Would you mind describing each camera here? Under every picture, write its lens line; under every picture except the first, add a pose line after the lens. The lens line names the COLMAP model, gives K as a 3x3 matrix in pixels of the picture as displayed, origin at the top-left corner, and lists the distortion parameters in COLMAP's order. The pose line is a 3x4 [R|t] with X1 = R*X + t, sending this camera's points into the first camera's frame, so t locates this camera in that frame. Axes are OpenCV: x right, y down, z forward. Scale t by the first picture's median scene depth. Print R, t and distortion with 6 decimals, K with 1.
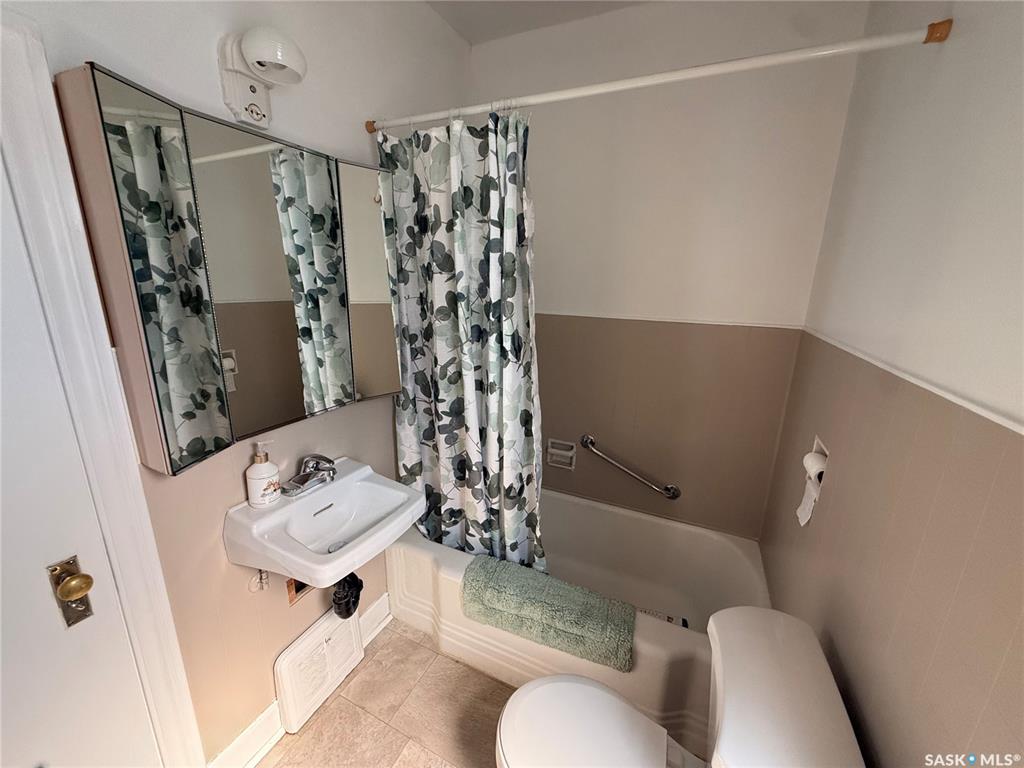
lens RADIAL K [[406.5, 0, 510.3], [0, 406.5, 381.6], [0, 0, 1]] dist [-0.000718, 0.001070]
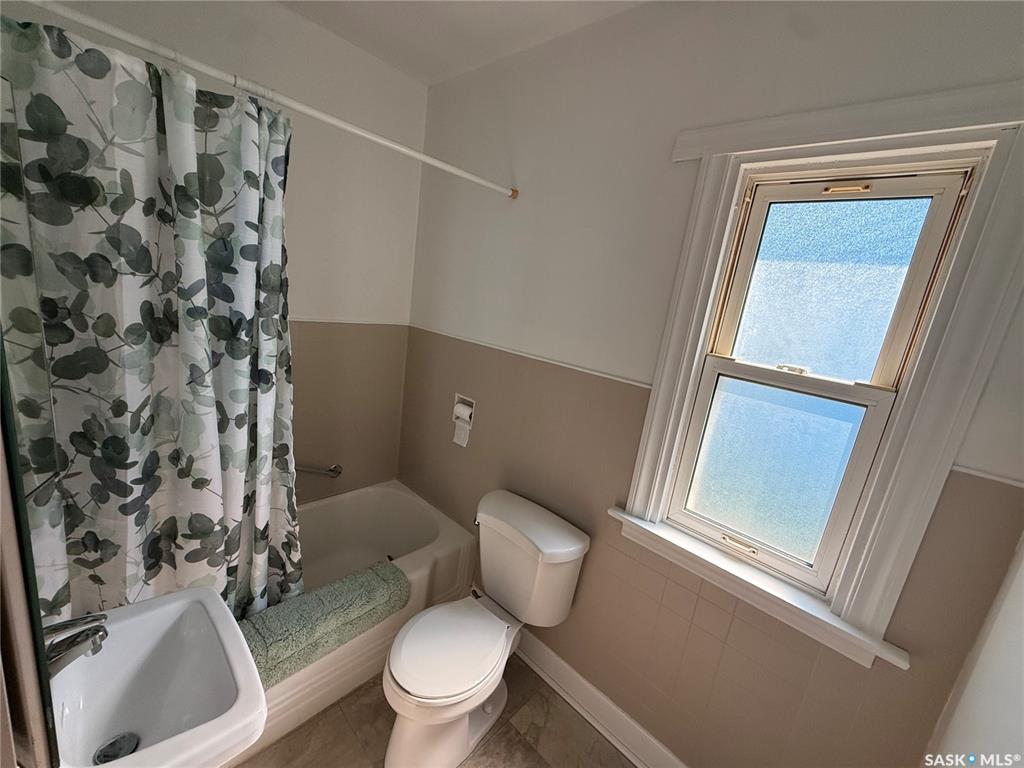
lens RADIAL K [[406.5, 0, 509.3], [0, 406.5, 382.5], [0, 0, 1]] dist [-0.000718, 0.001070]
pose [[0.305187, -0.188589, 0.933432, -0.643595], [0.116608, 0.980219, 0.159917, -0.130882], [-0.945126, 0.060041, 0.321141, 0.224519]]
